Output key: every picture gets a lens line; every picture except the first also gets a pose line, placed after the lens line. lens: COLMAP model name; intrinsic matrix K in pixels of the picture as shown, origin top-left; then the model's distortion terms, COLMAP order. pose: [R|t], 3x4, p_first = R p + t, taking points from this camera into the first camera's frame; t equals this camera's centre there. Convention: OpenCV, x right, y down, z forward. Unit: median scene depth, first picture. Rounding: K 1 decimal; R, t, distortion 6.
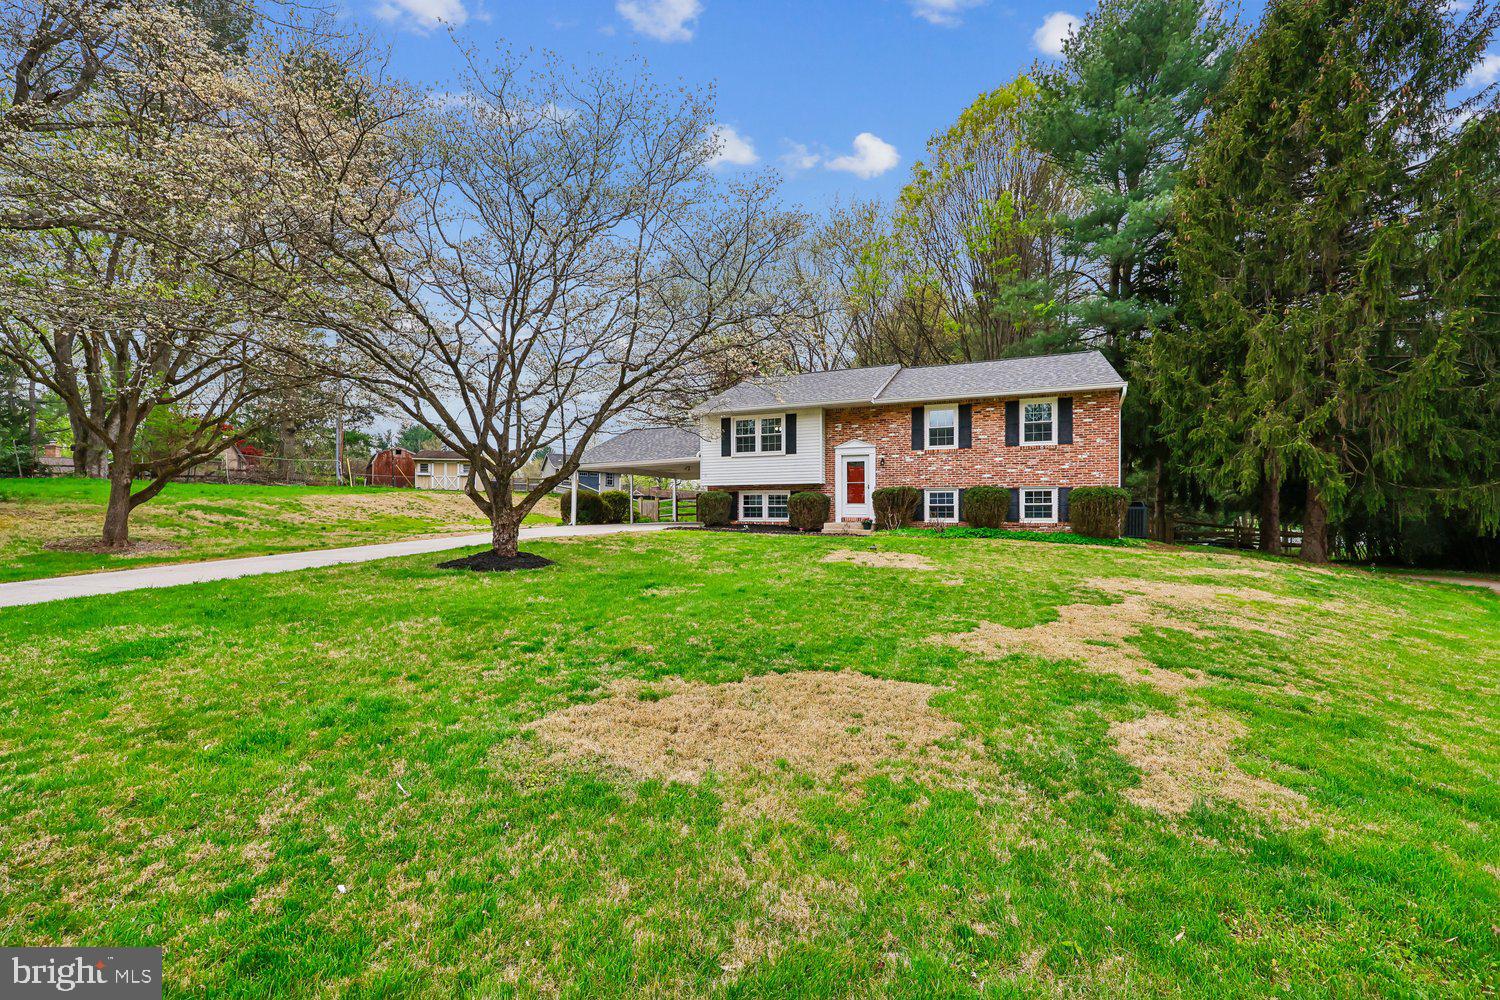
lens RADIAL K [[606.3, 0, 743.7], [0, 606.3, 507.9], [0, 0, 1]] dist [-0.001252, 0.000218]
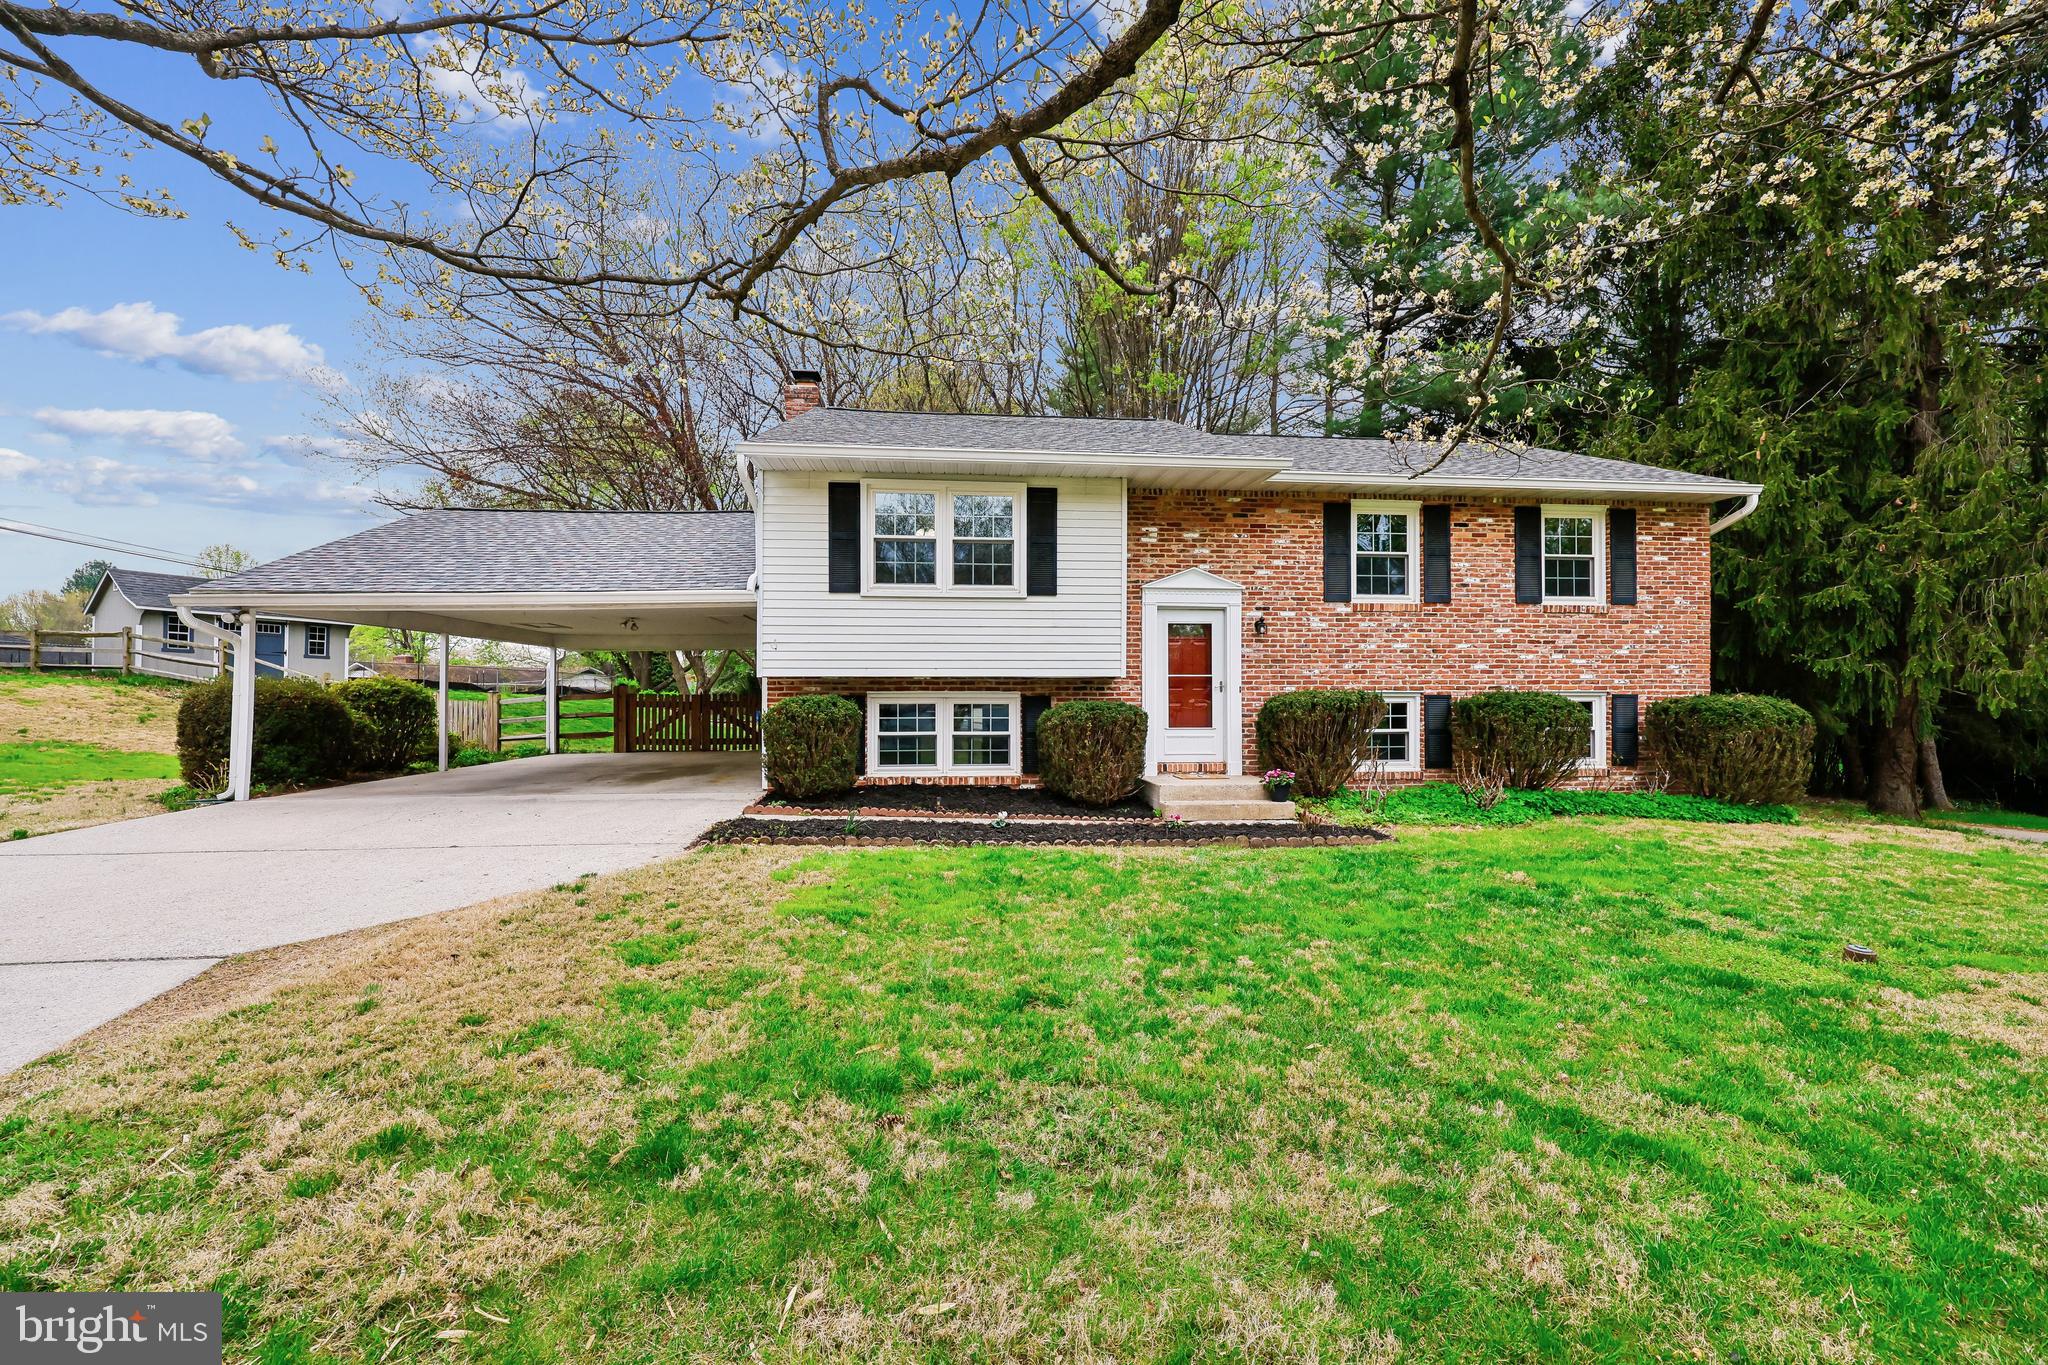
lens RADIAL K [[827.8, 0, 1015.3], [0, 827.8, 693.3], [0, 0, 1]] dist [-0.001252, 0.000218]
pose [[0.872119, 0.000314, 0.489293, -0.186511], [-0.001958, 0.999994, 0.002849, -0.031557], [-0.489289, -0.003442, 0.872115, 0.579341]]
